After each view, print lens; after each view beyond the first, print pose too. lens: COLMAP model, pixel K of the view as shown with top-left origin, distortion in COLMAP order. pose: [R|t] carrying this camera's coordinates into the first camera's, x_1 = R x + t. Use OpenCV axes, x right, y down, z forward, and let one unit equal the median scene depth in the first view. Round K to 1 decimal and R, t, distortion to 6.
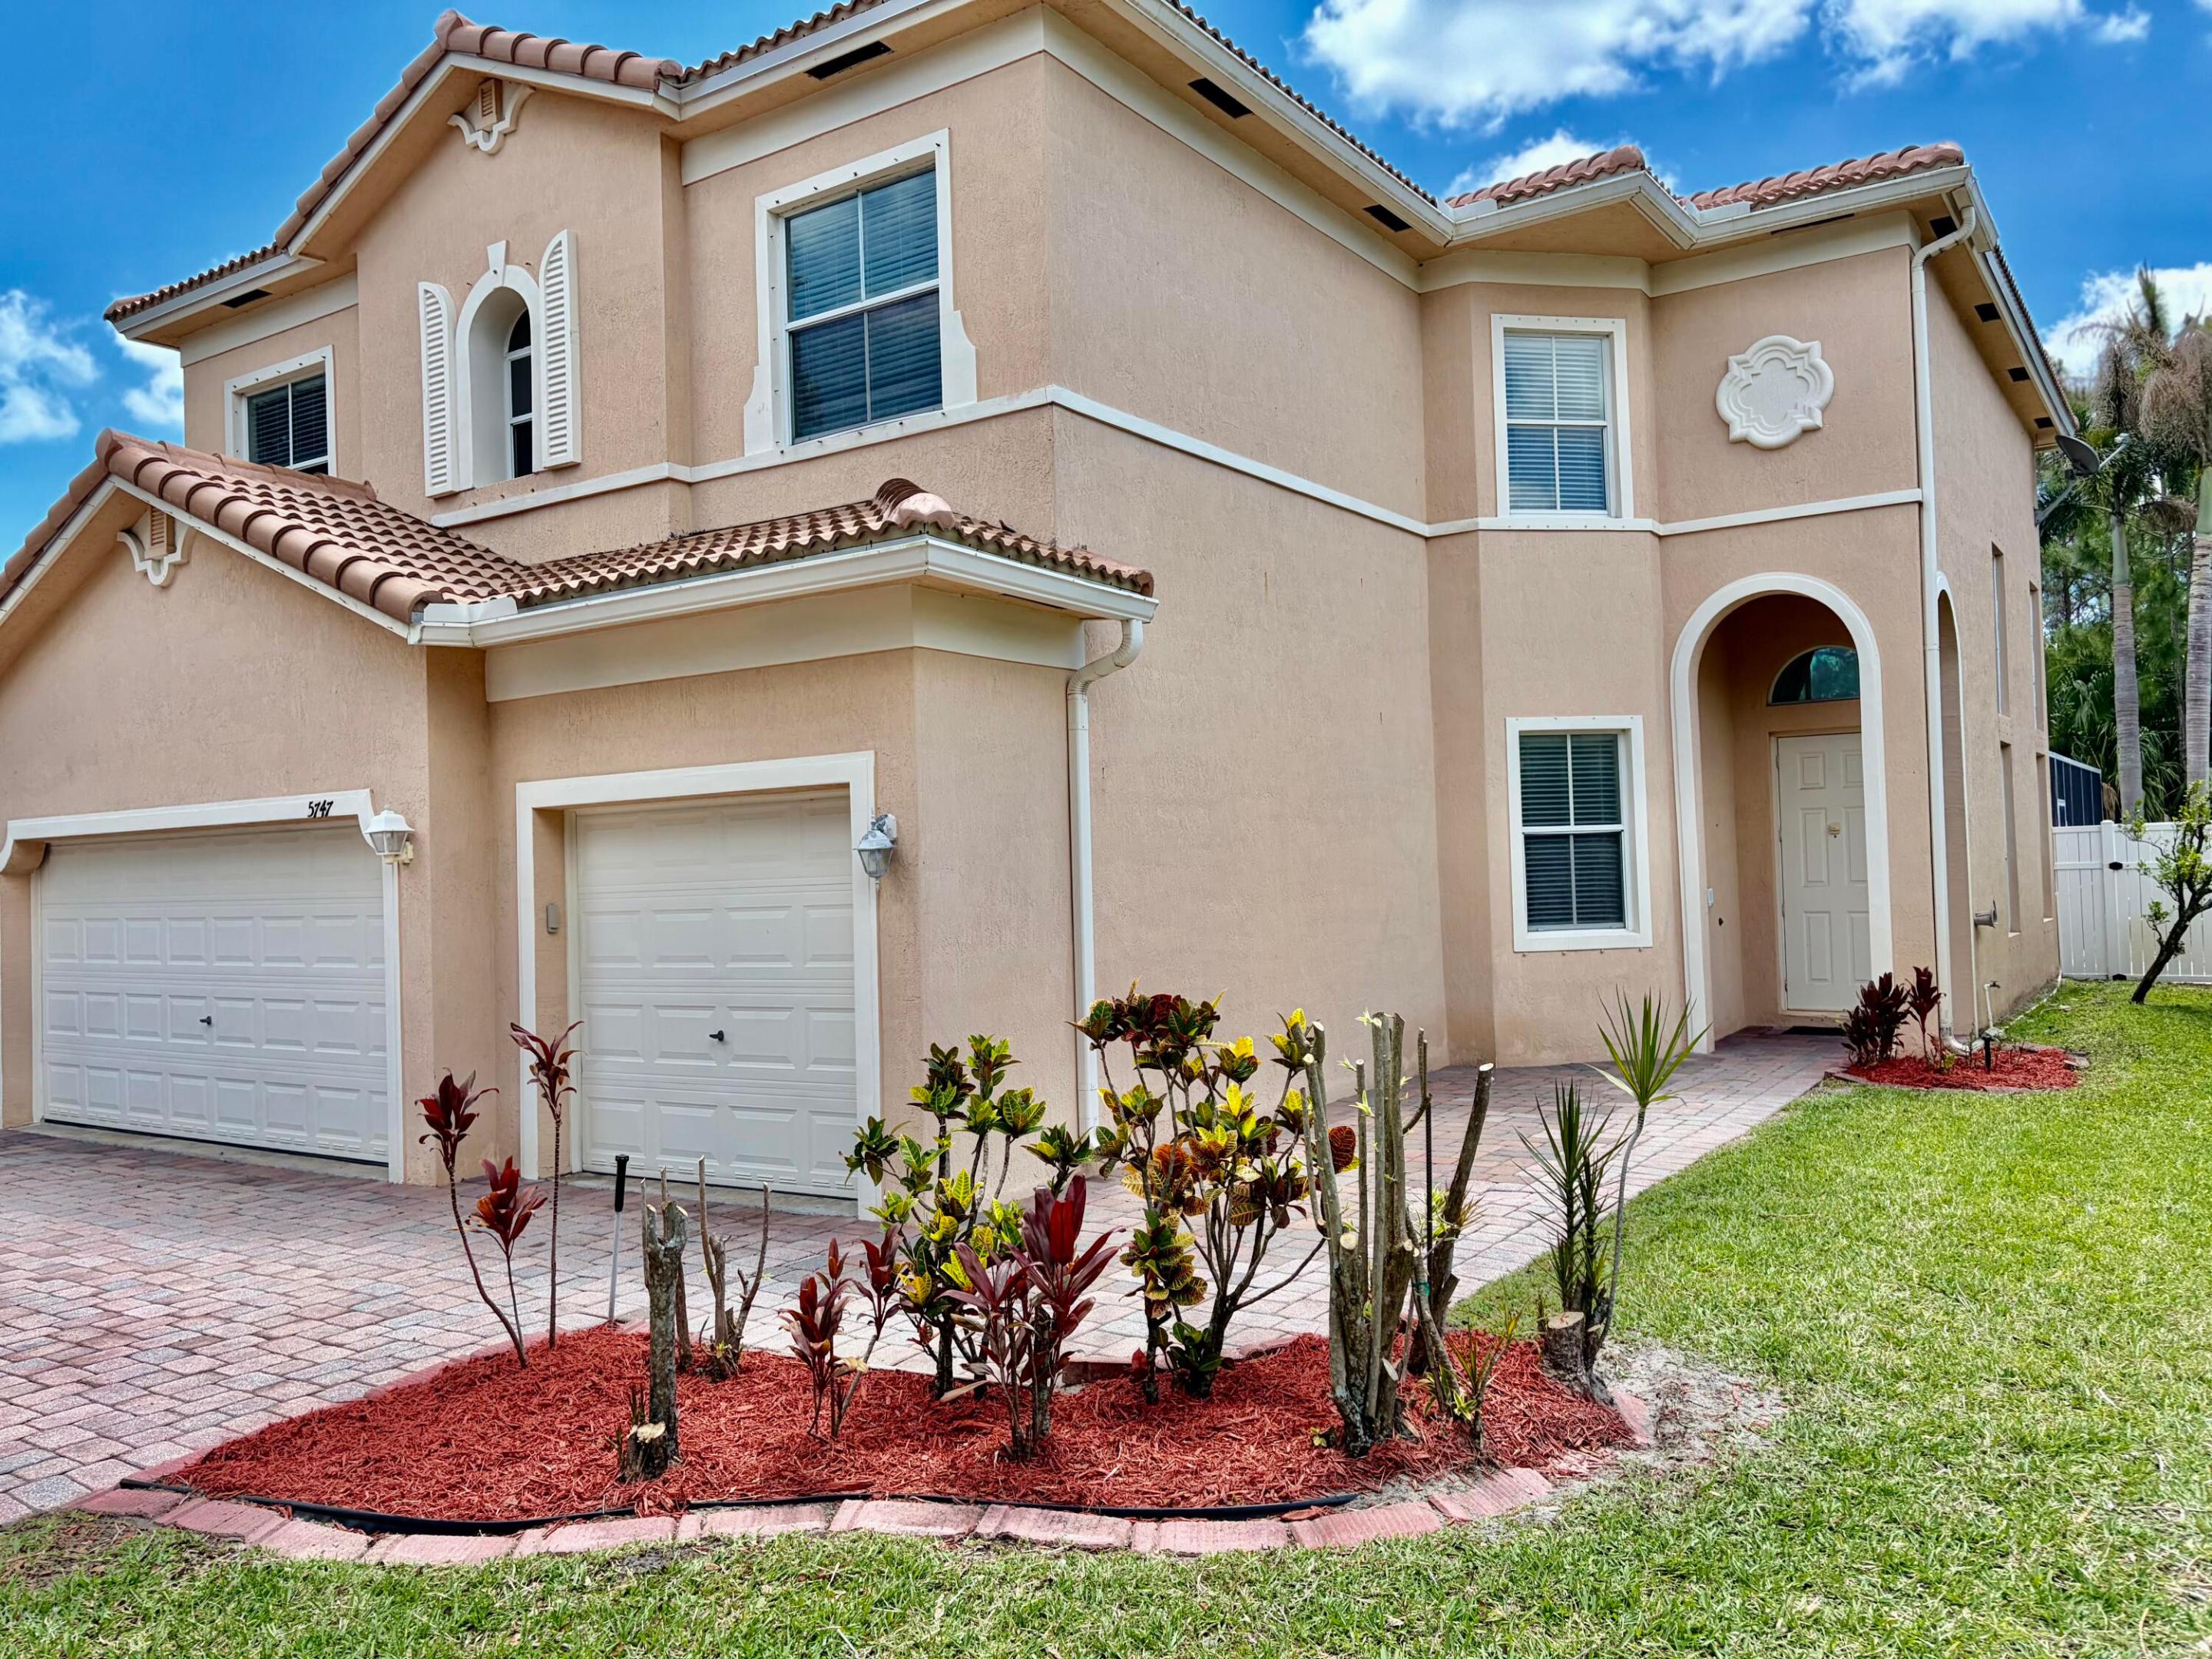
lens RADIAL K [[1649.9, 0, 1111.0], [0, 1649.9, 802.1], [0, 0, 1]] dist [0.008885, 0.001526]
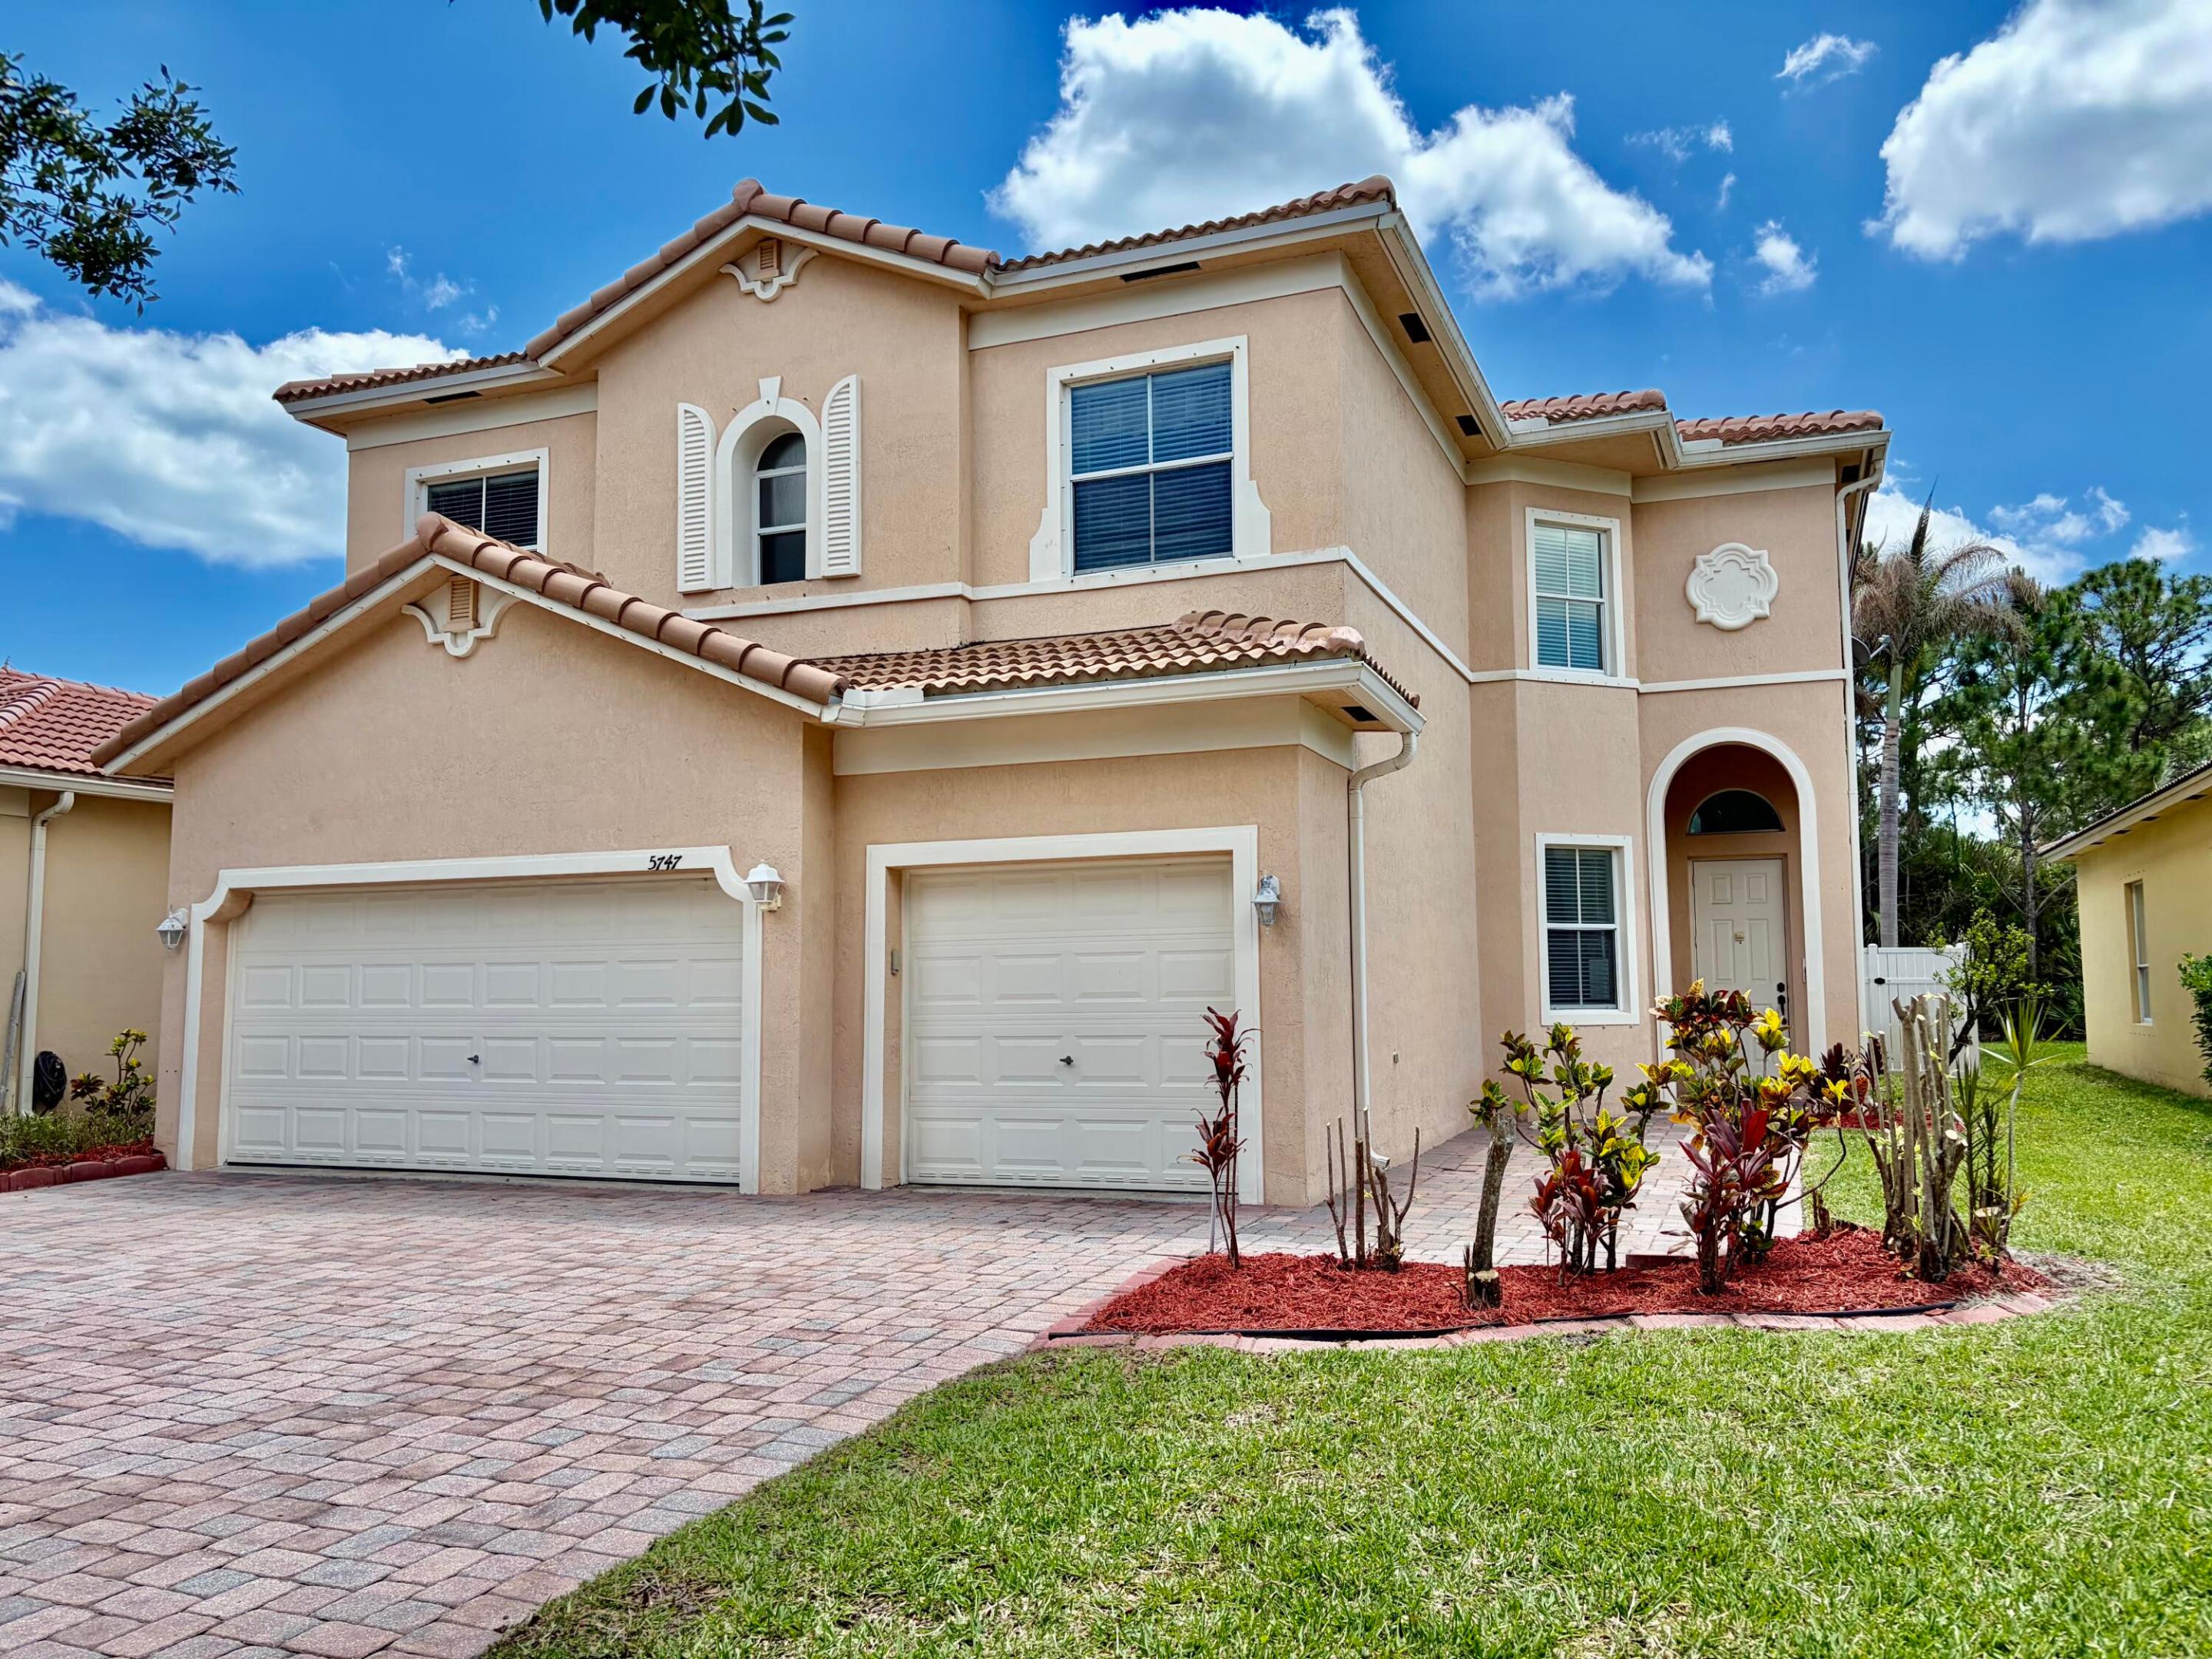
lens RADIAL K [[1661.1, 0, 1106.0], [0, 1661.1, 829.5], [0, 0, 1]] dist [0.002254, -0.003692]
pose [[0.976945, 0.042792, 0.209160, -0.360331], [-0.029393, 0.997336, -0.066757, 0.041327], [-0.211460, 0.059070, 0.975600, -0.145512]]
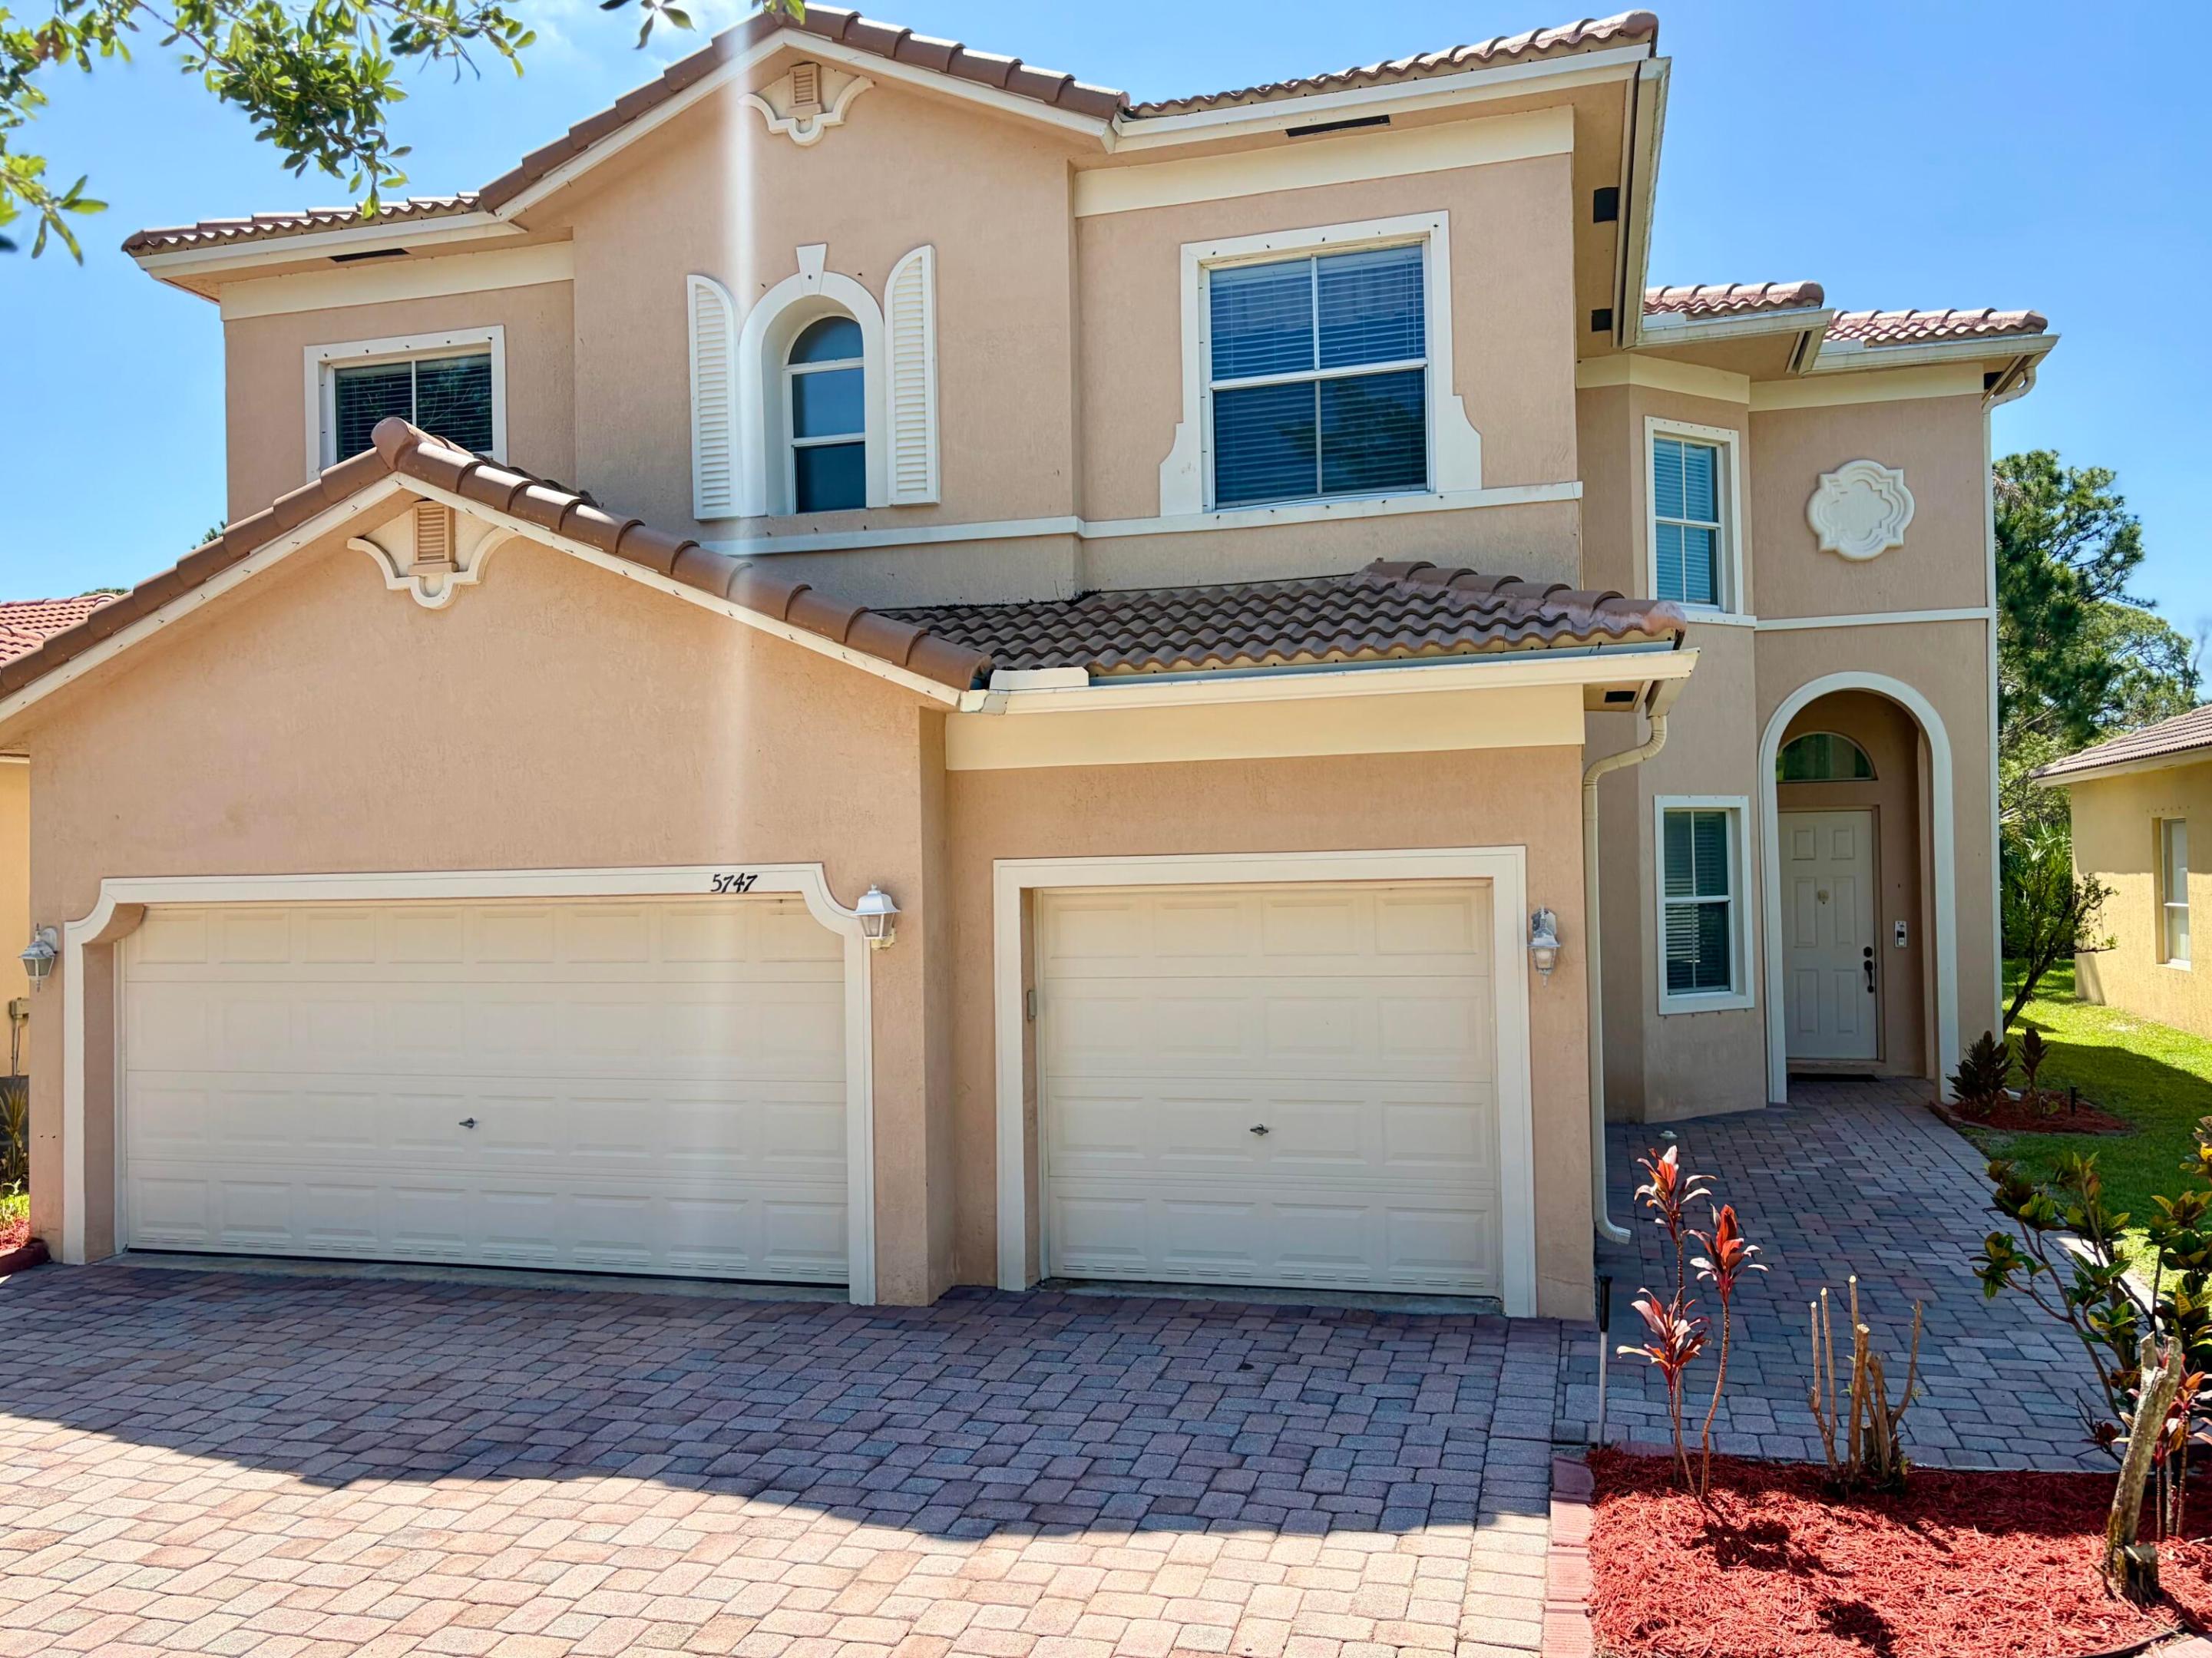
lens RADIAL K [[1724.9, 0, 1096.2], [0, 1724.9, 841.7], [0, 0, 1]] dist [0.009053, 0.001023]
pose [[0.948622, 0.017498, 0.315927, -0.499428], [-0.021144, 0.999744, 0.008115, -0.025320], [-0.315704, -0.014378, 0.948749, 0.057275]]
